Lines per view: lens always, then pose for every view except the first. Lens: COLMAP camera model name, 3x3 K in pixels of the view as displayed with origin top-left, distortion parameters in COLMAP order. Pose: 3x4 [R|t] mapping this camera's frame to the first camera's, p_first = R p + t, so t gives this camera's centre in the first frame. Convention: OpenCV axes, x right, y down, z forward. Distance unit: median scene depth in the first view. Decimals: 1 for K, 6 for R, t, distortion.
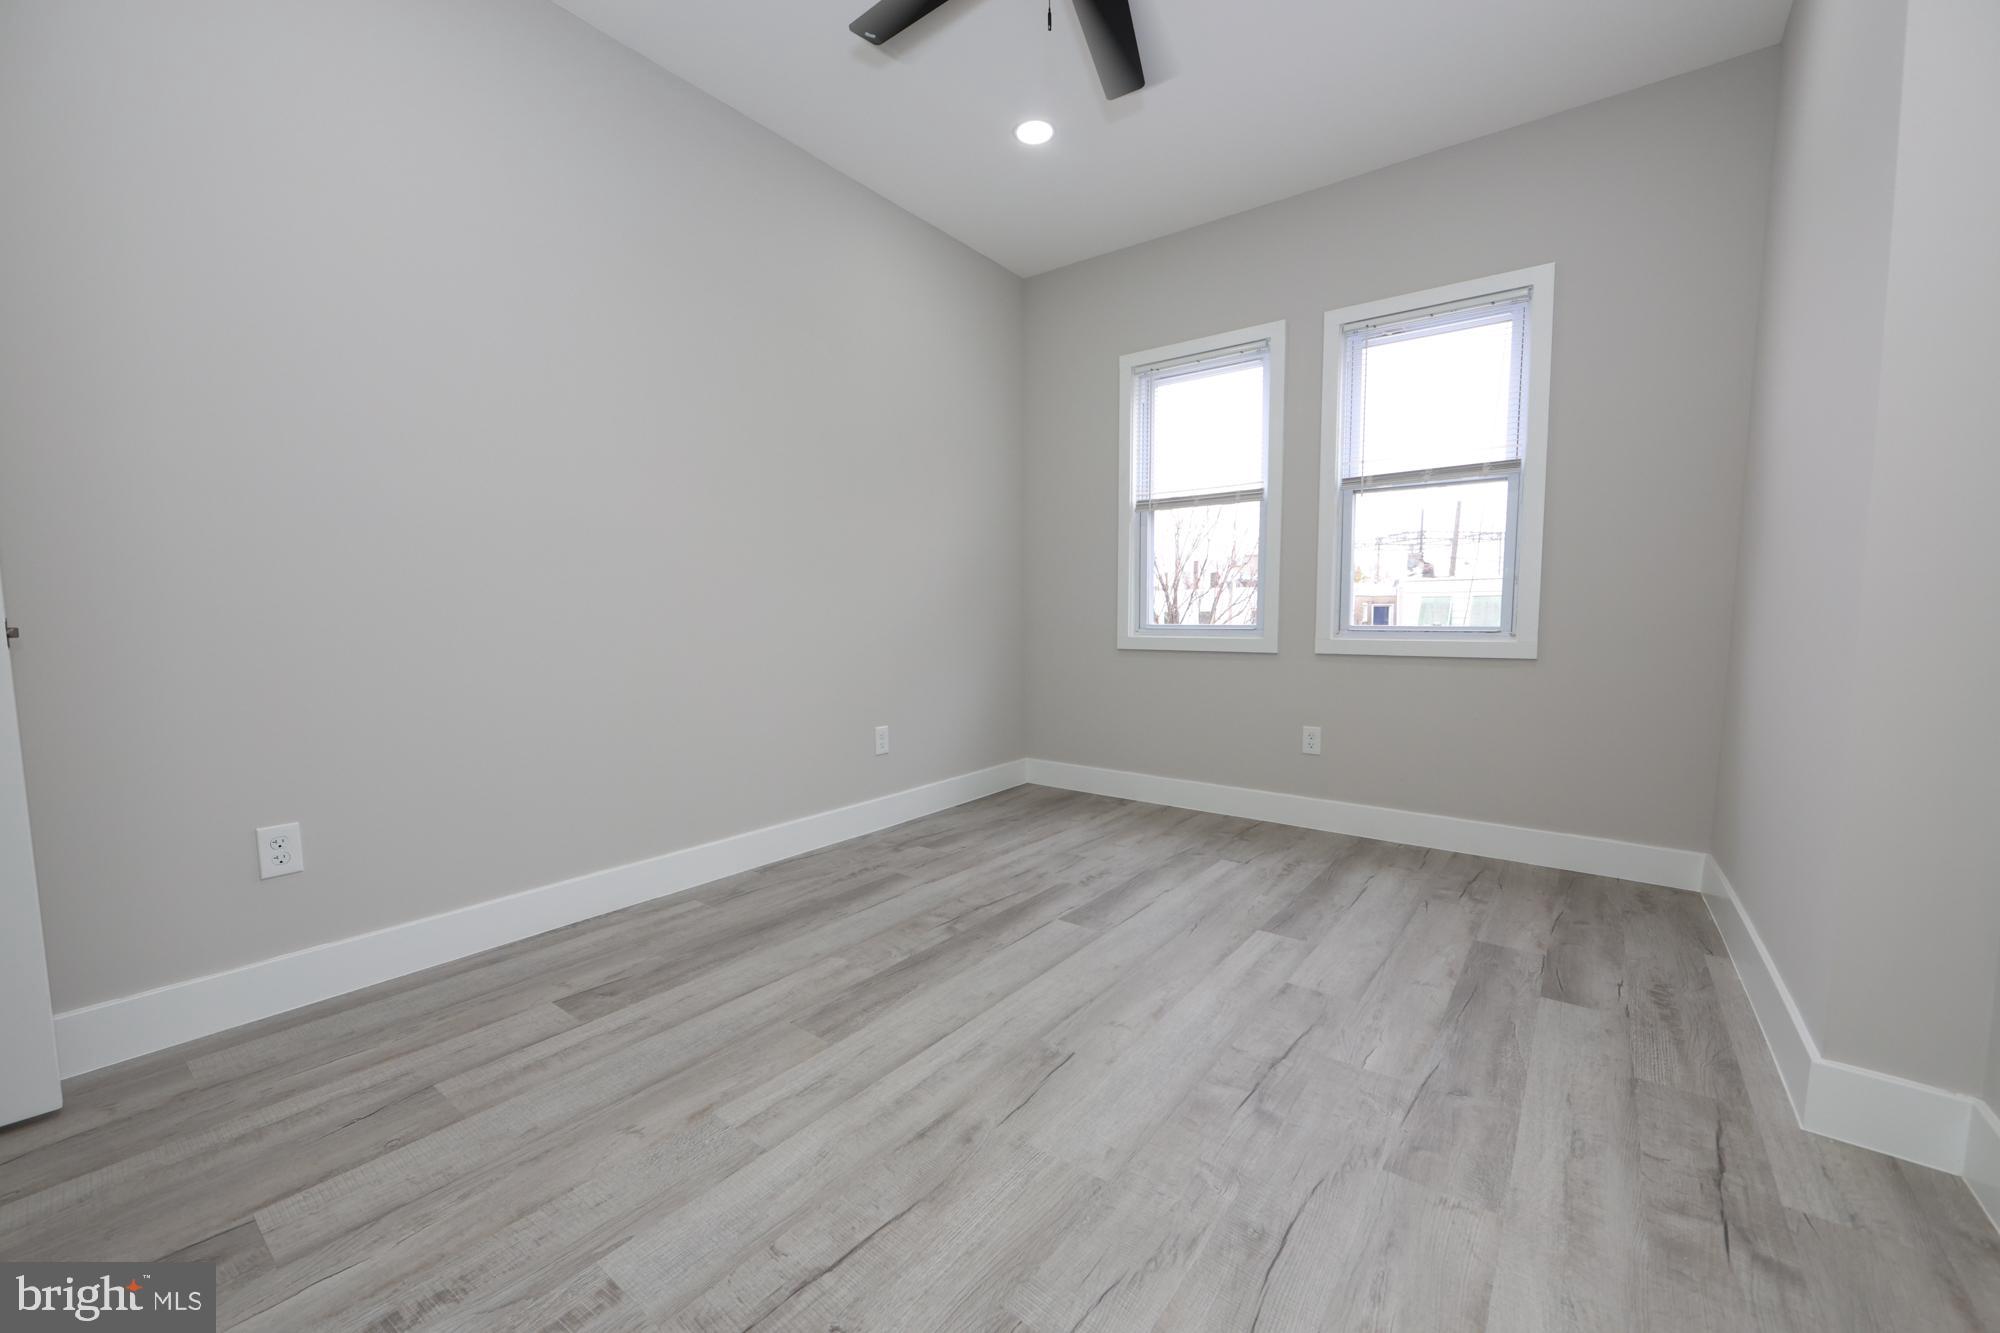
lens RADIAL K [[787.8, 0, 1001.0], [0, 787.8, 678.4], [0, 0, 1]] dist [-0.014060, 0.002923]
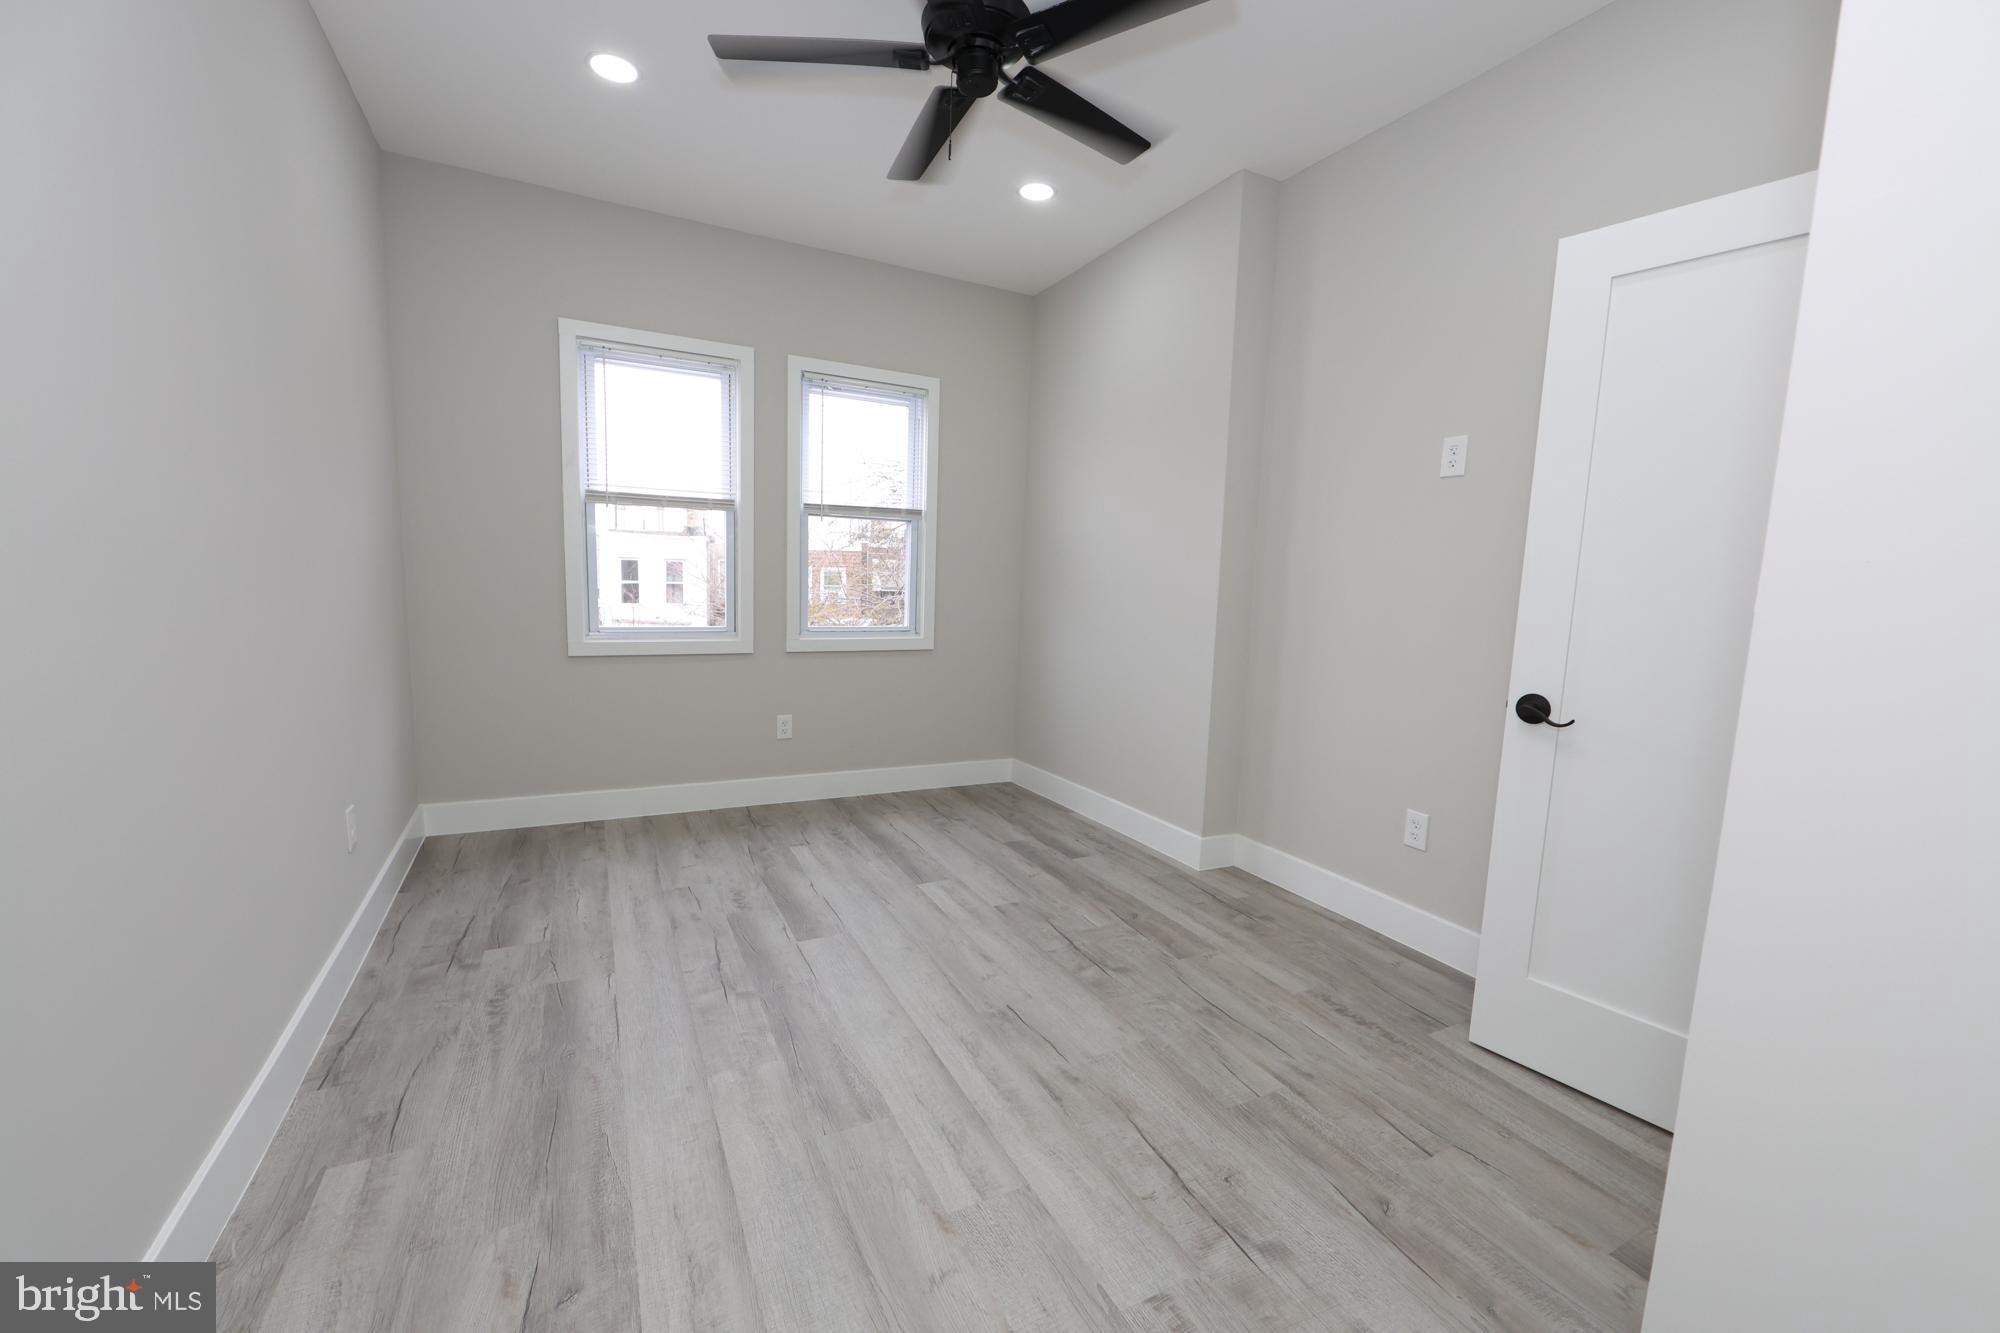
lens RADIAL K [[785.8, 0, 998.2], [0, 785.8, 668.3], [0, 0, 1]] dist [-0.008958, 0.000454]
pose [[0.425611, -0.090111, 0.900408, -0.740962], [0.037349, 0.995931, 0.082017, -0.132876], [-0.904135, -0.001277, 0.427245, 0.330695]]
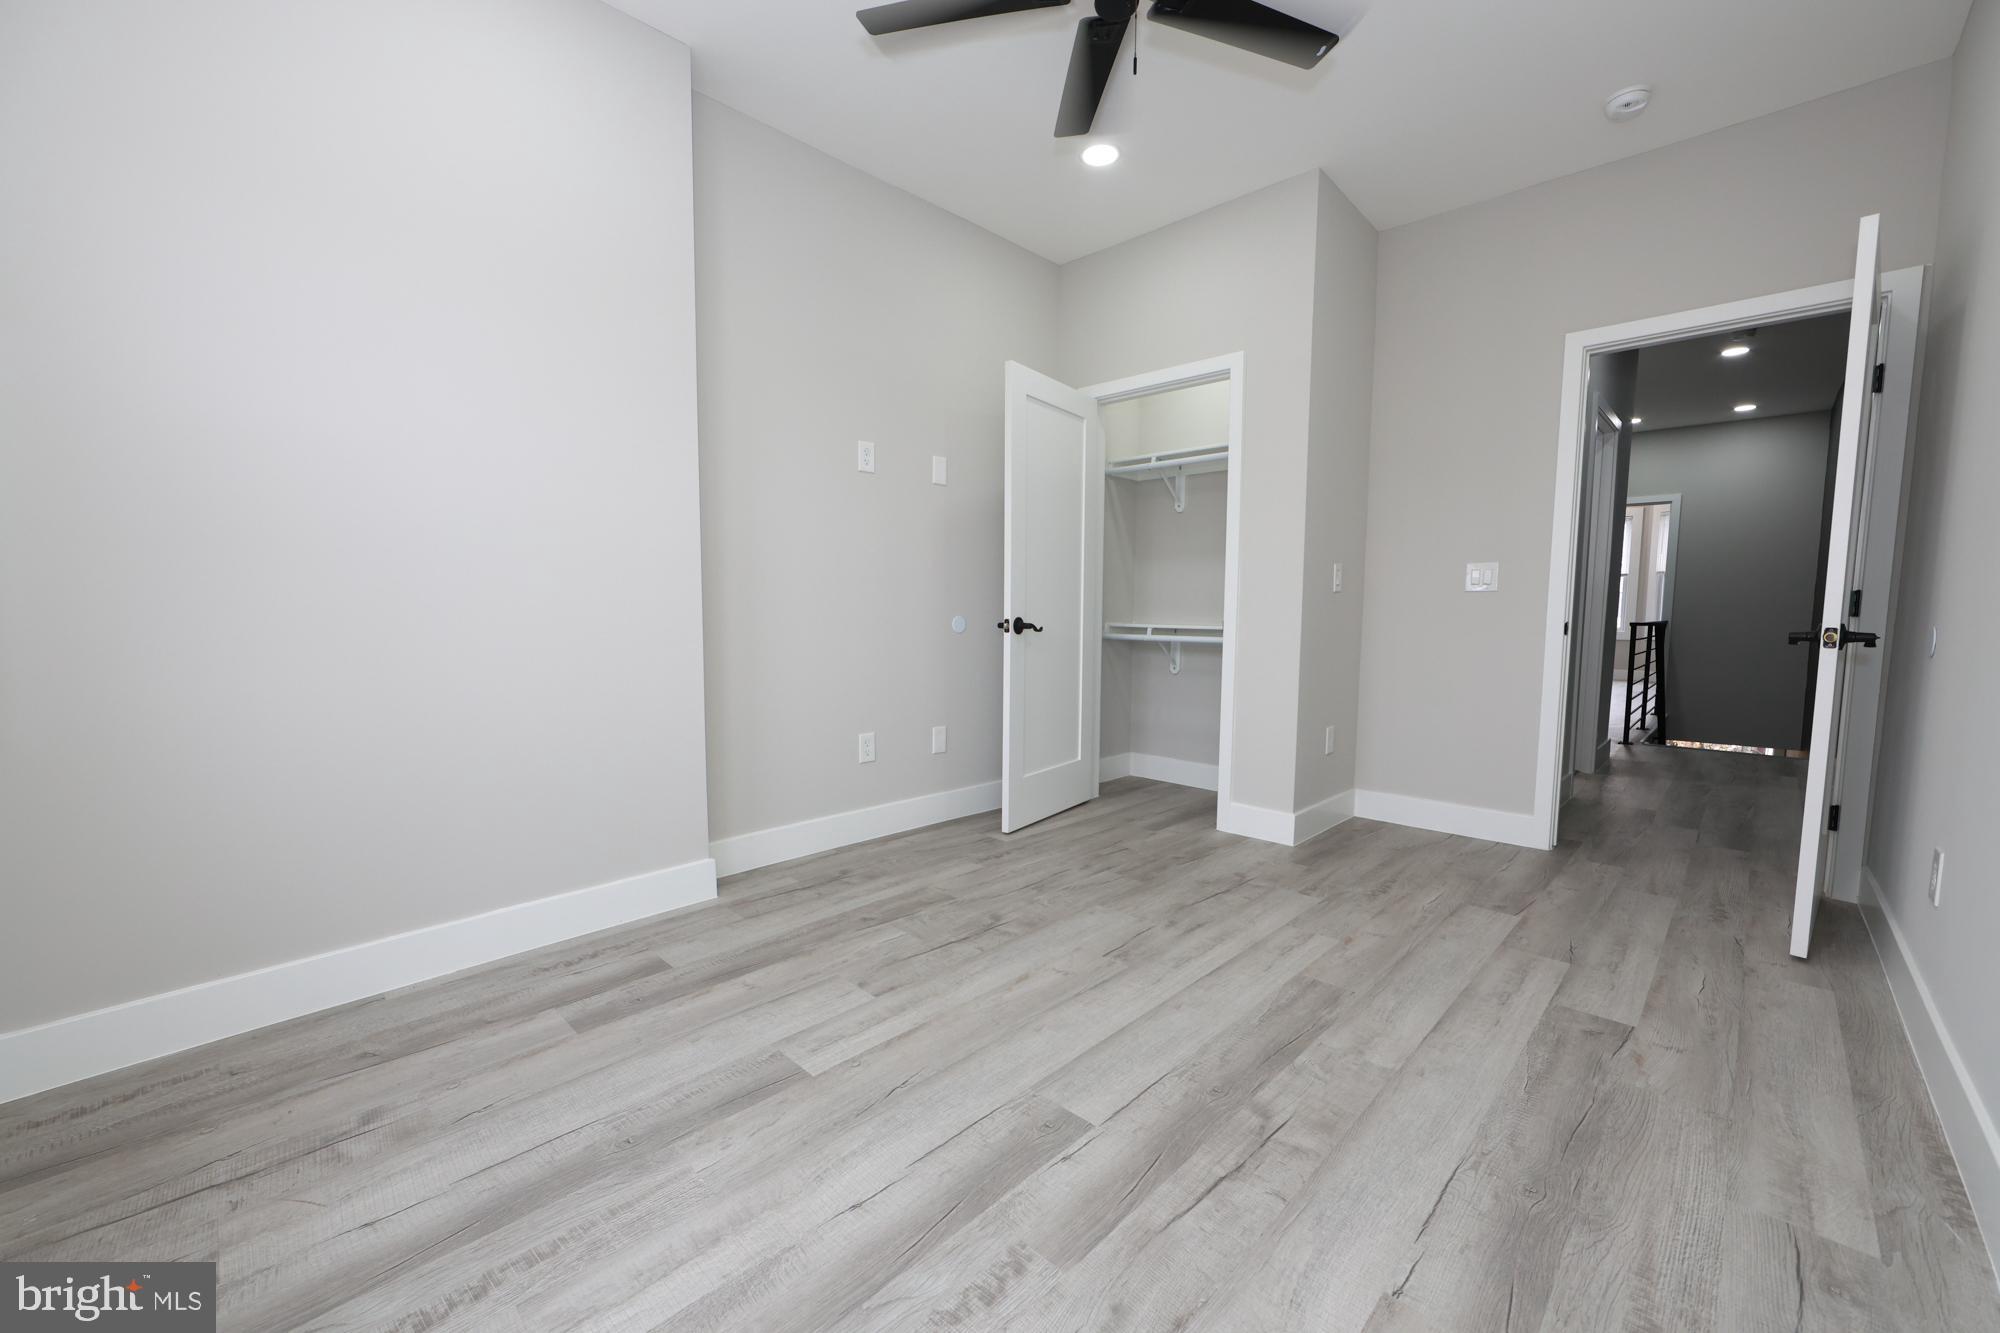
lens RADIAL K [[787.8, 0, 1001.0], [0, 787.8, 678.4], [0, 0, 1]] dist [-0.014060, 0.002923]
pose [[-0.992330, -0.010529, 0.123167, 0.075927], [0.010069, 0.986170, 0.165430, -0.148127], [-0.123205, 0.165401, -0.978500, 1.610828]]
